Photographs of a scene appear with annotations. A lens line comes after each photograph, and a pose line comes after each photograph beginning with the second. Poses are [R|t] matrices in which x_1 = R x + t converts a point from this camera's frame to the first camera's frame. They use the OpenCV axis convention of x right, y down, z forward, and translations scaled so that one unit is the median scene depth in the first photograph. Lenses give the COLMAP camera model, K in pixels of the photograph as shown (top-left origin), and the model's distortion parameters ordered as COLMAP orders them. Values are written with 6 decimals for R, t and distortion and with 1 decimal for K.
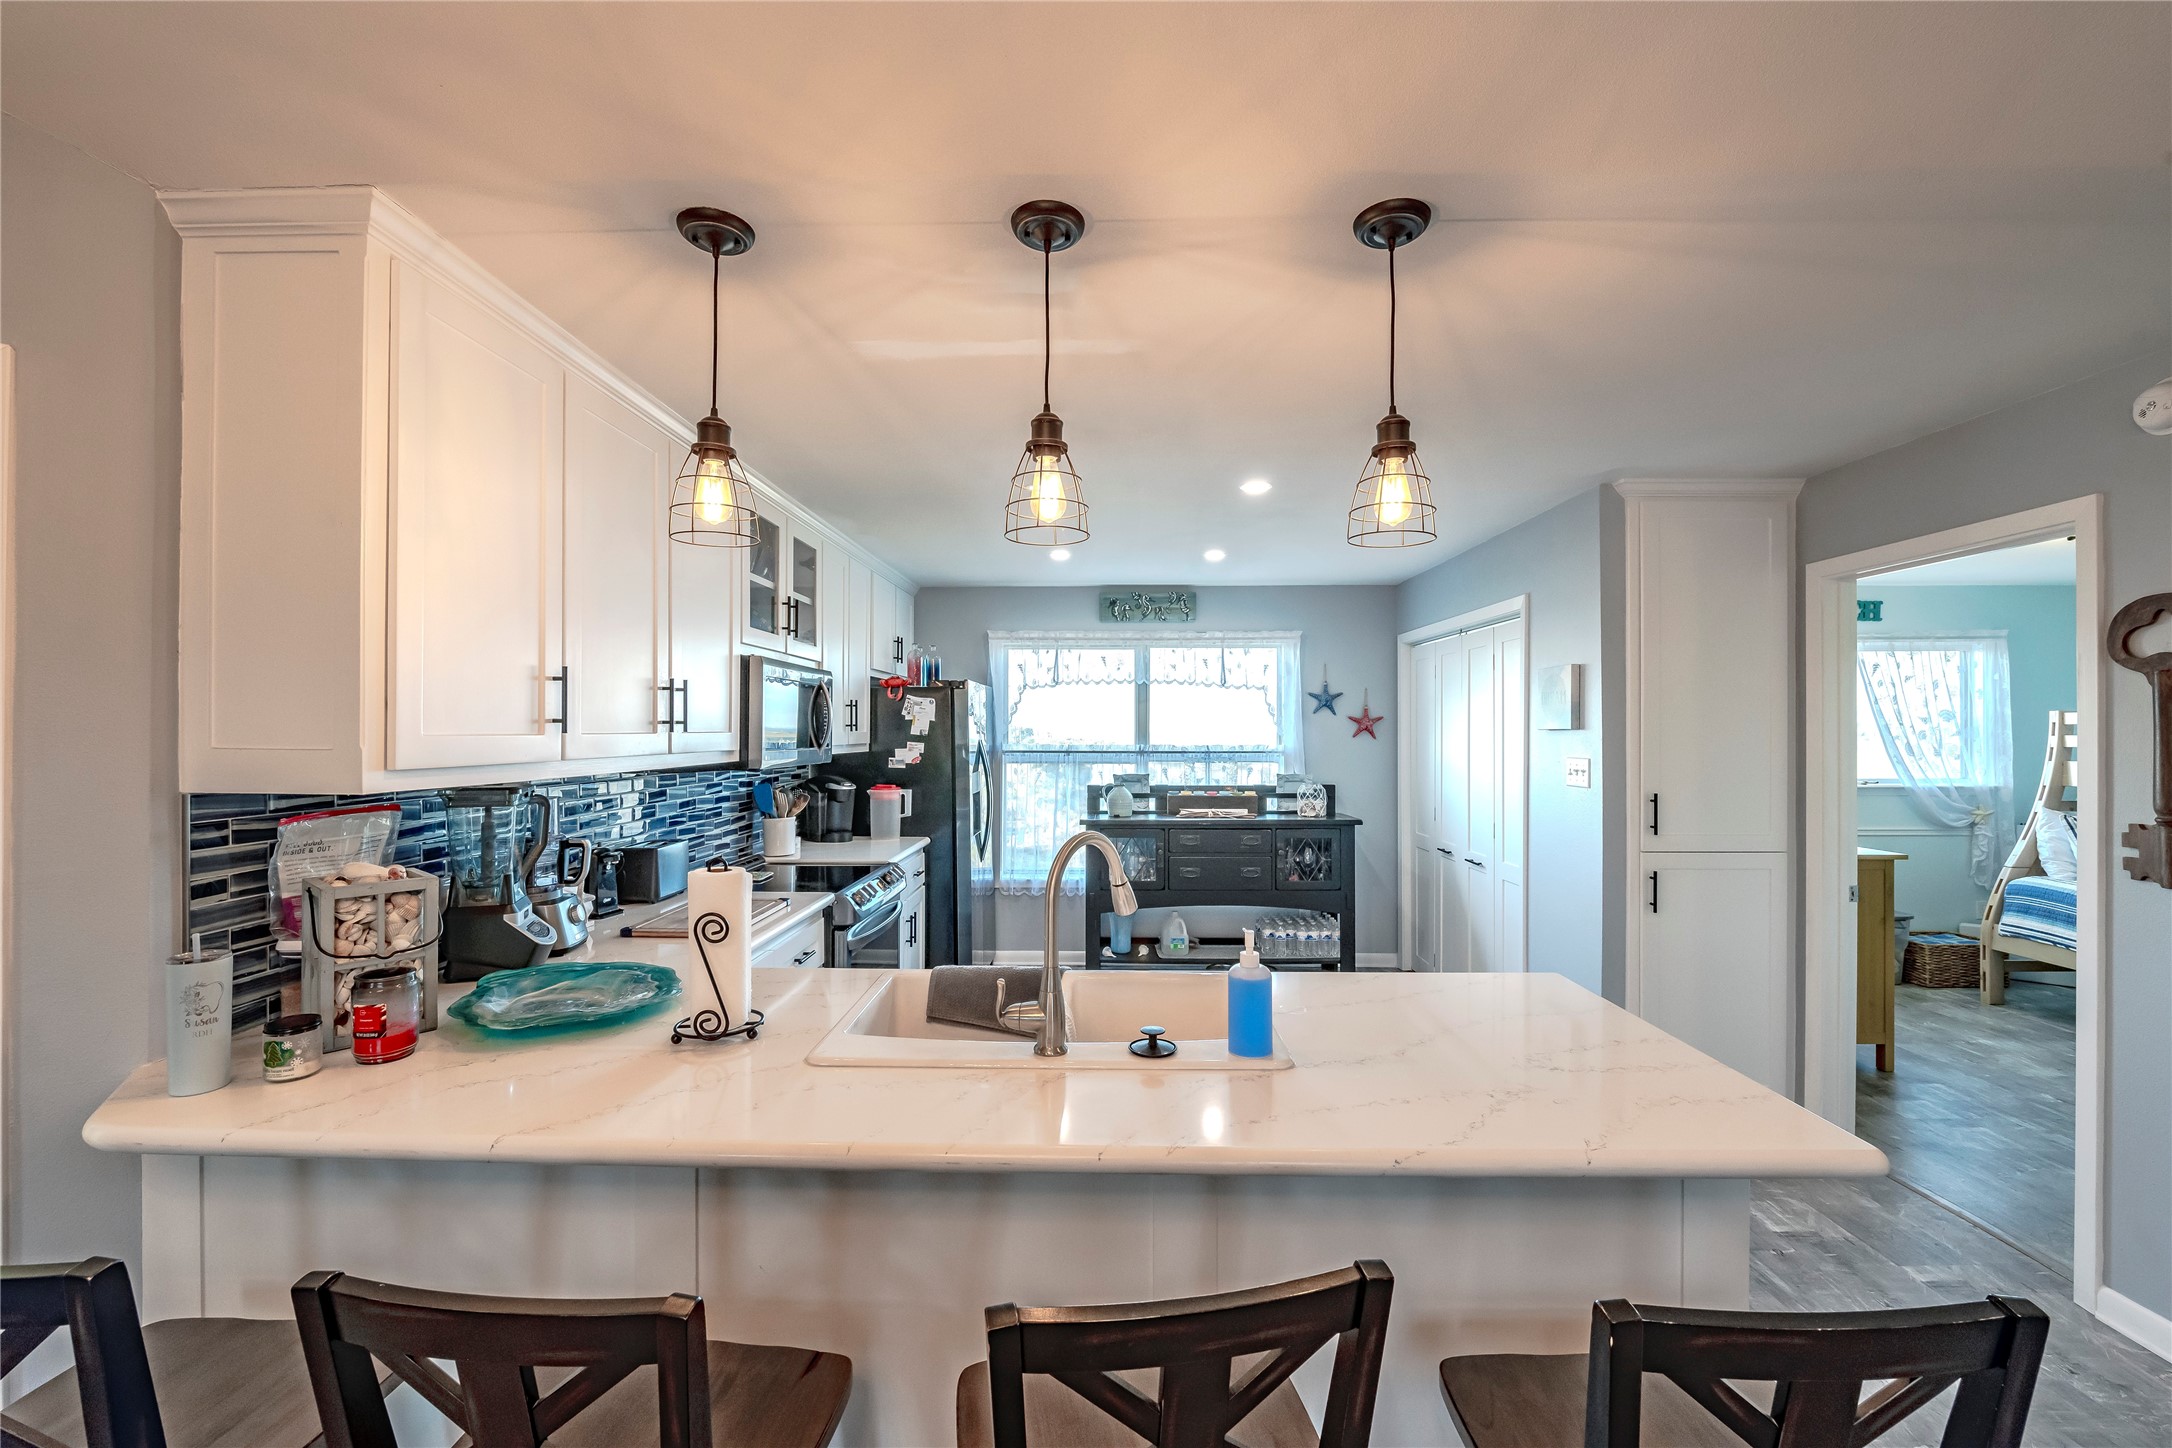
lens RADIAL K [[862.8, 0, 1097.2], [0, 862.8, 731.0], [0, 0, 1]] dist [-0.009038, -0.000322]
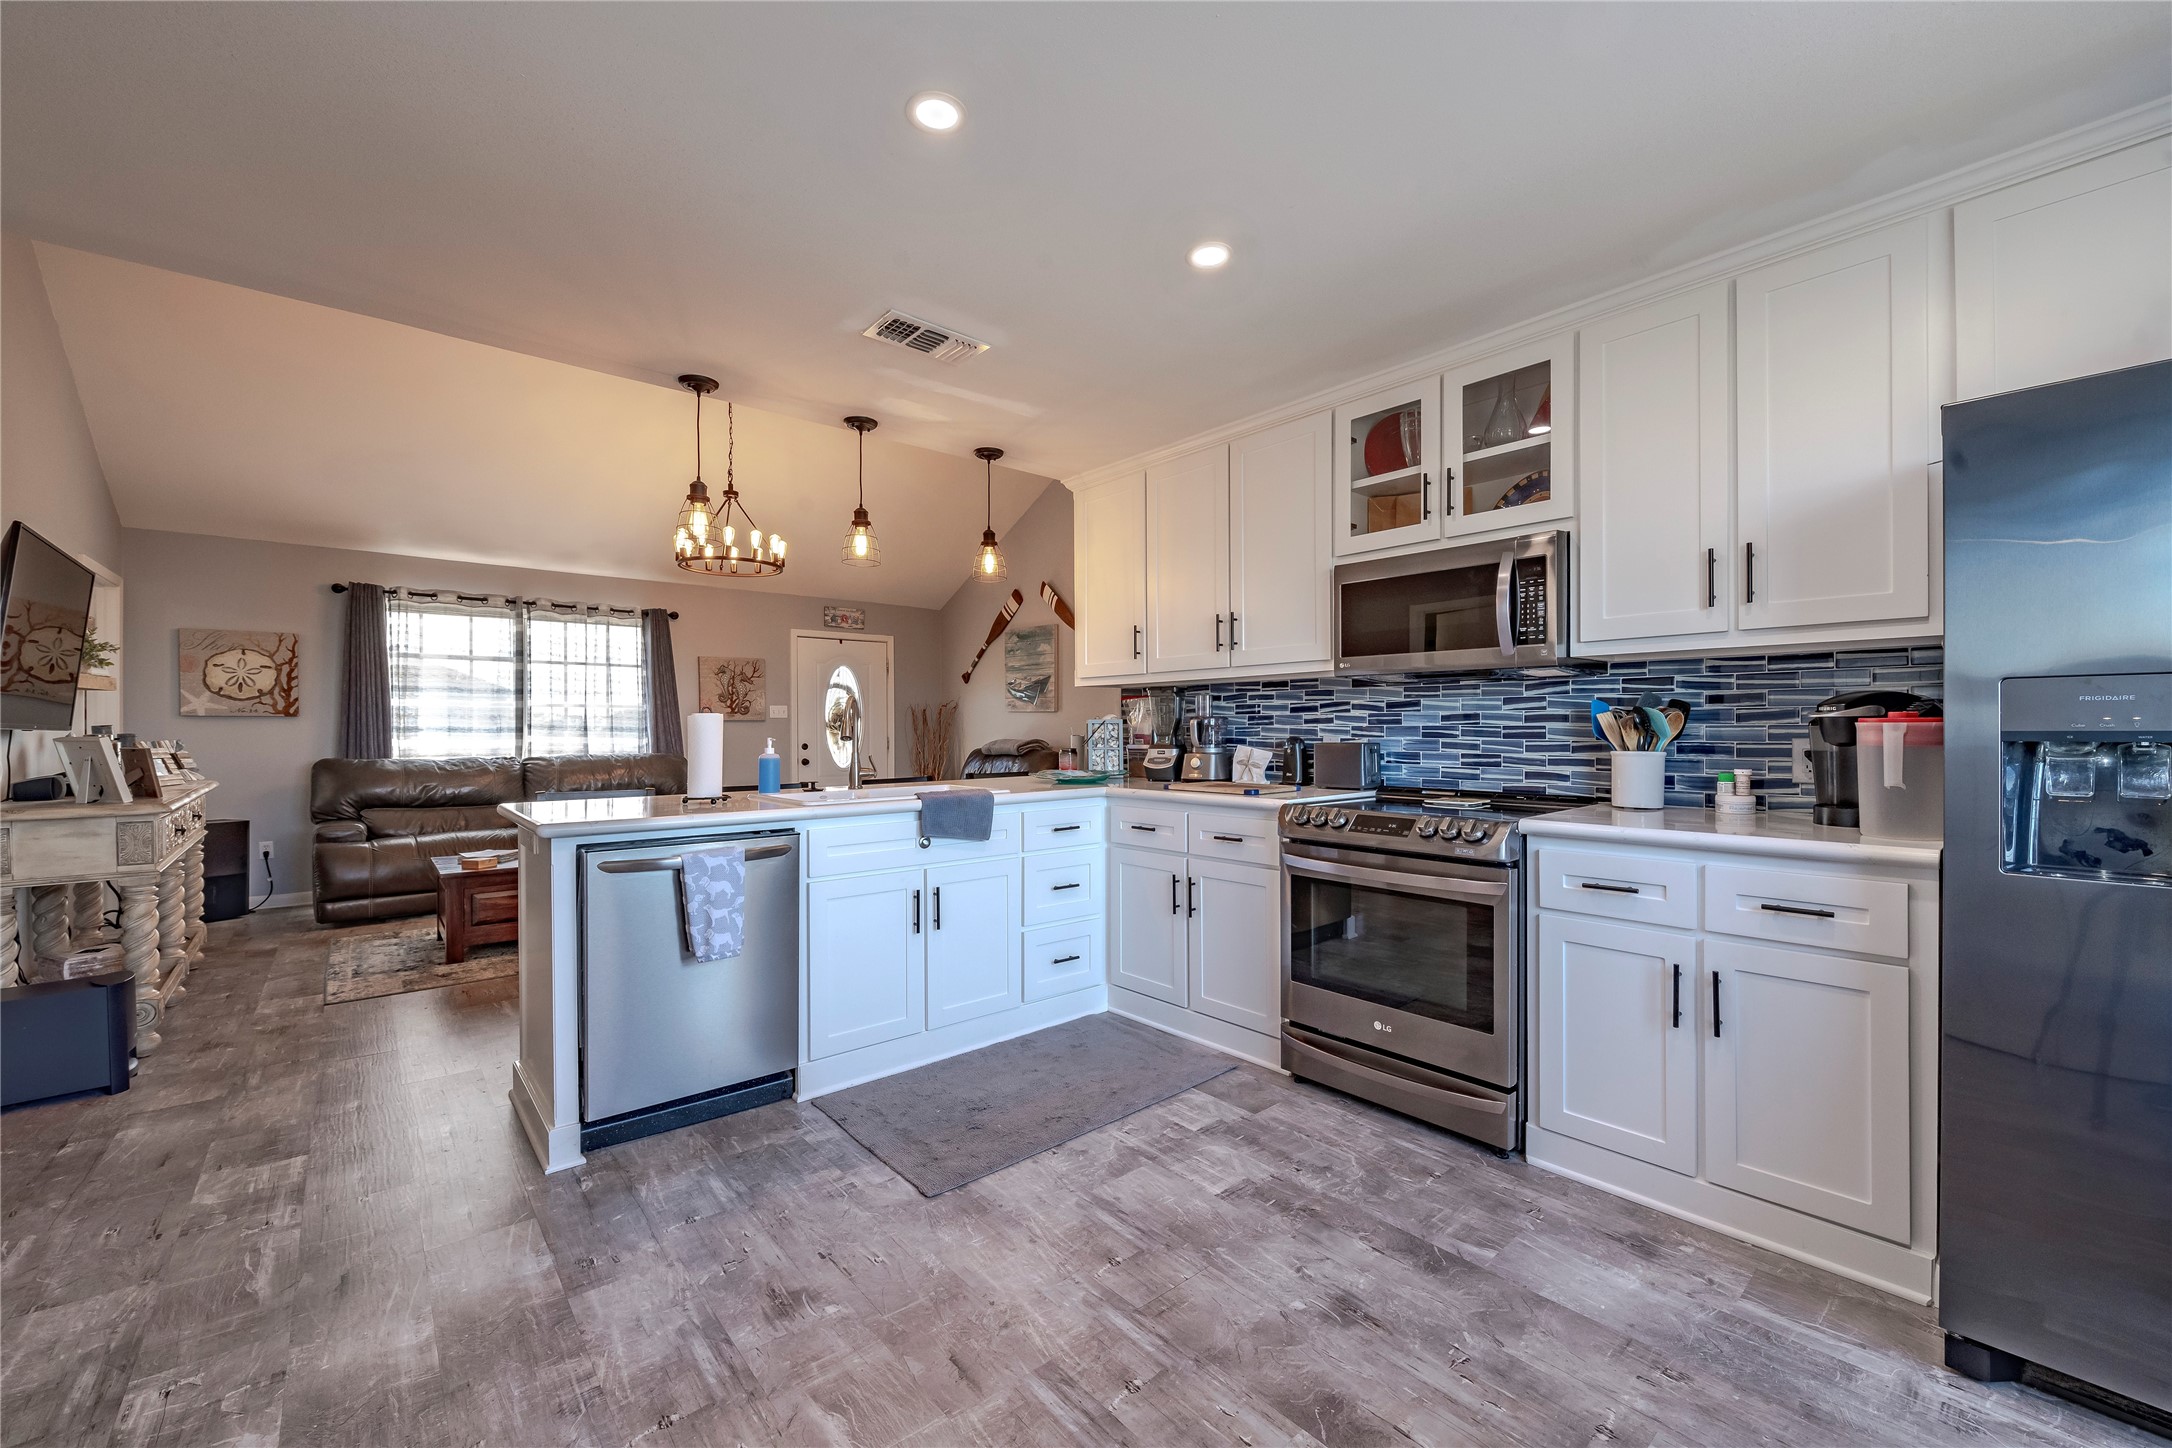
lens RADIAL K [[857.7, 0, 1096.3], [0, 857.7, 731.0], [0, 0, 1]] dist [-0.007886, -0.000387]
pose [[-0.742223, 0.004111, -0.670141, 0.335780], [0.002532, 0.999991, 0.003329, 0.069770], [0.670149, 0.000774, -0.742227, 1.045048]]
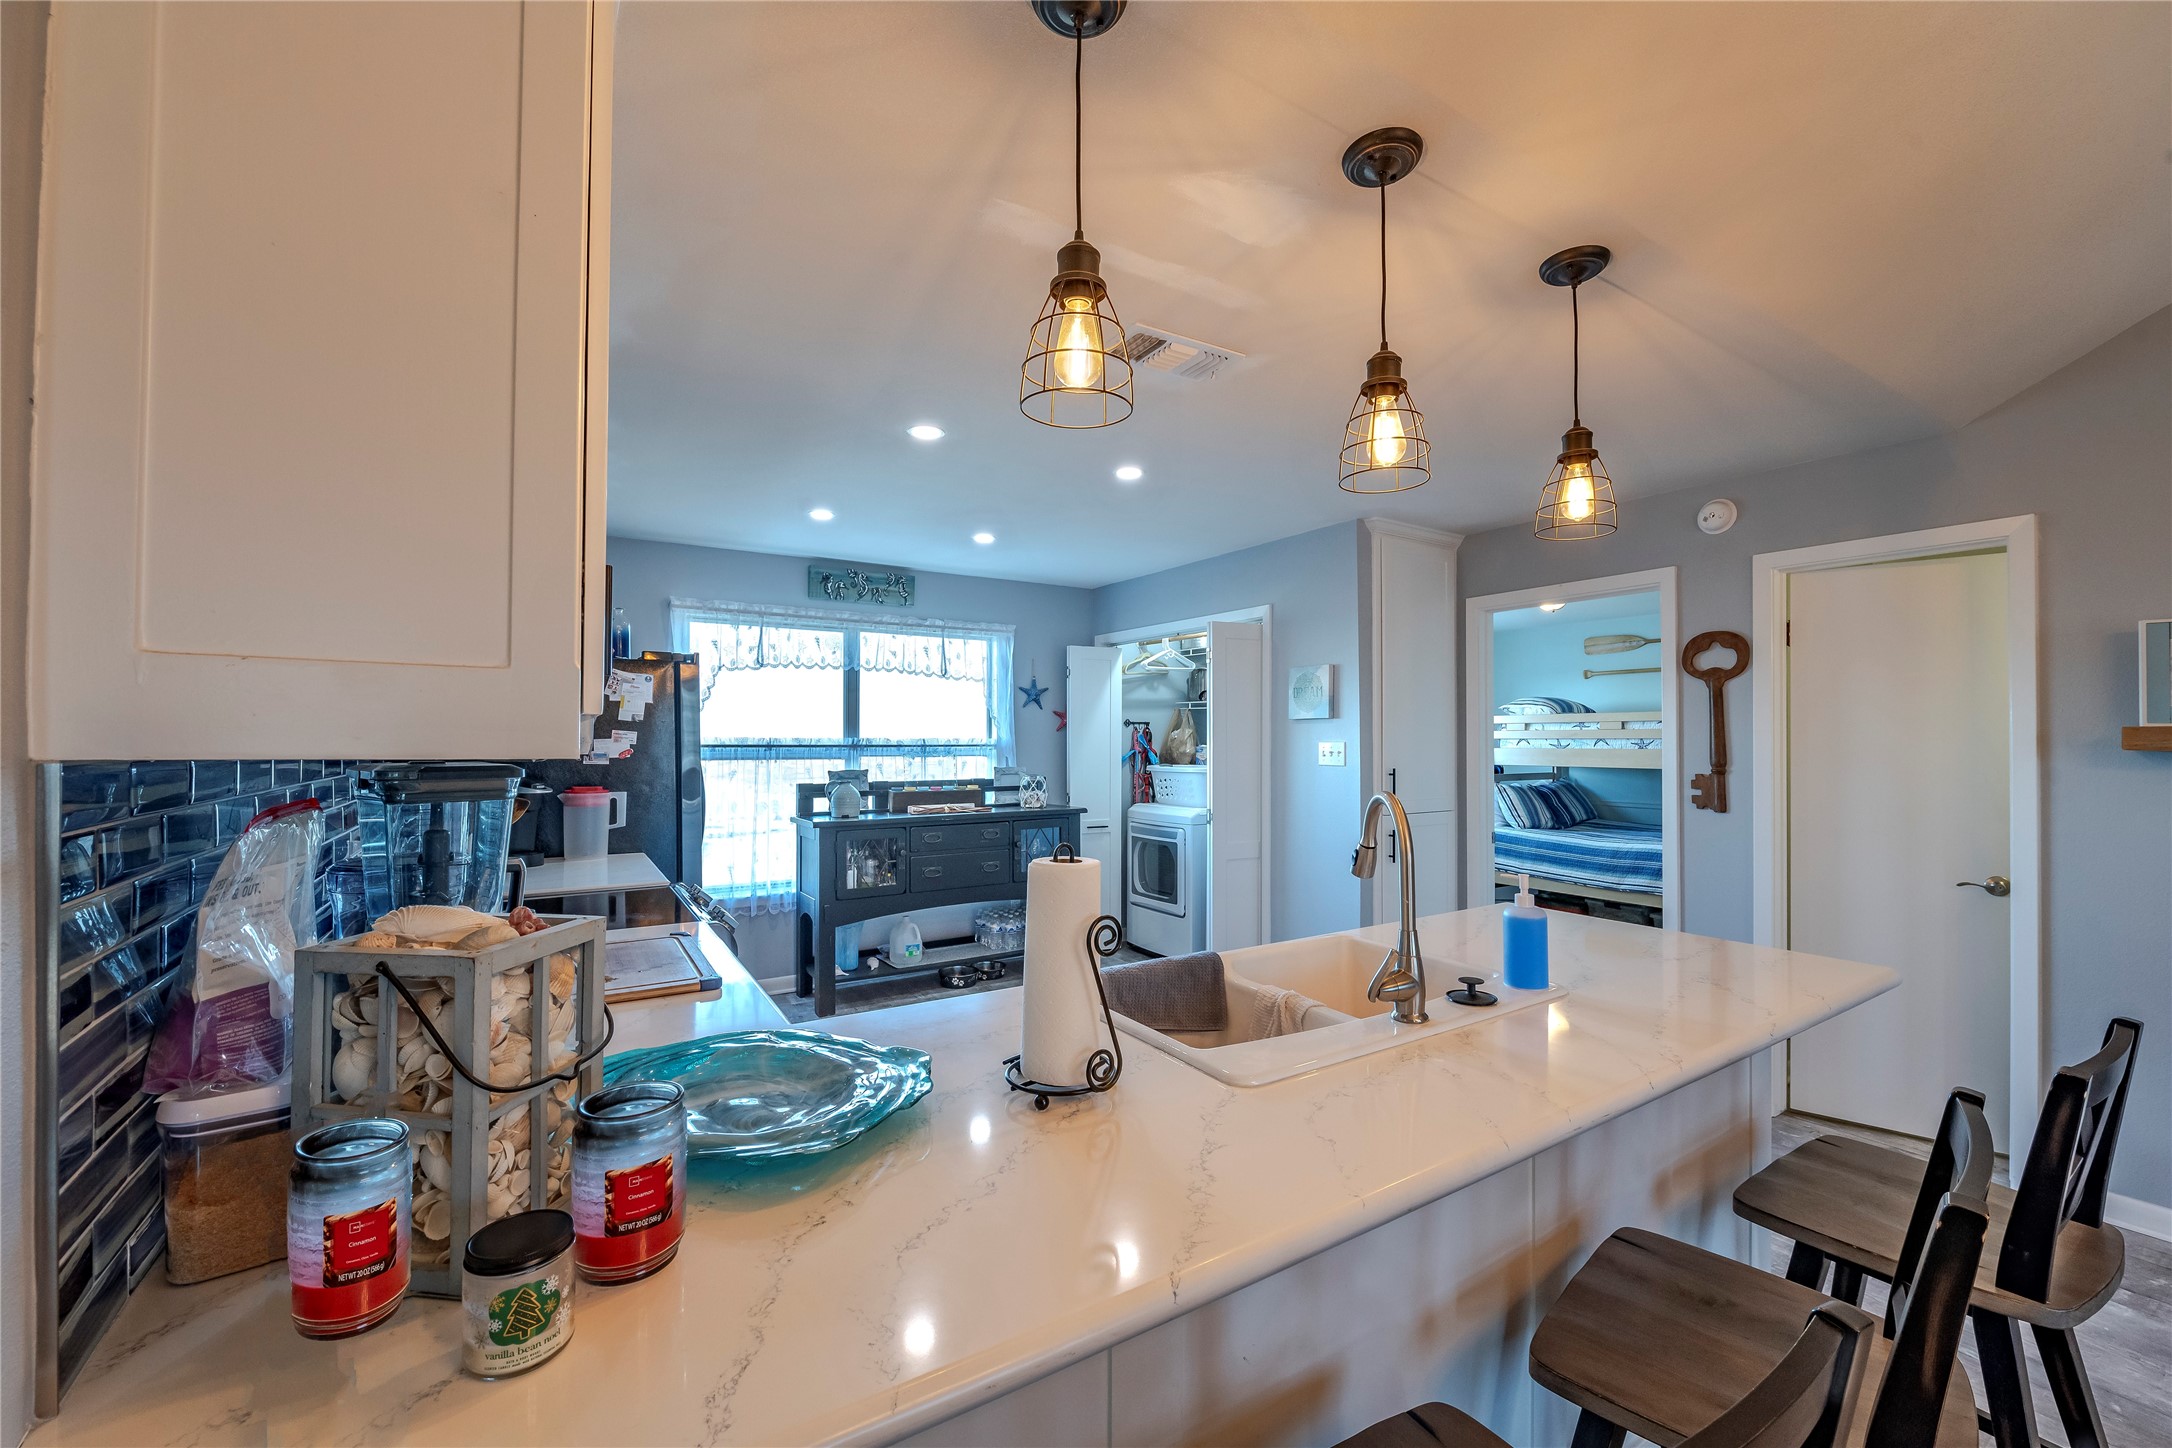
lens RADIAL K [[857.7, 0, 1096.3], [0, 857.7, 731.0], [0, 0, 1]] dist [-0.007886, -0.000387]
pose [[0.833247, 0.005661, 0.552872, -0.288037], [-0.000717, 0.999958, -0.009158, 0.020431], [-0.552901, 0.007235, 0.833216, 0.132636]]
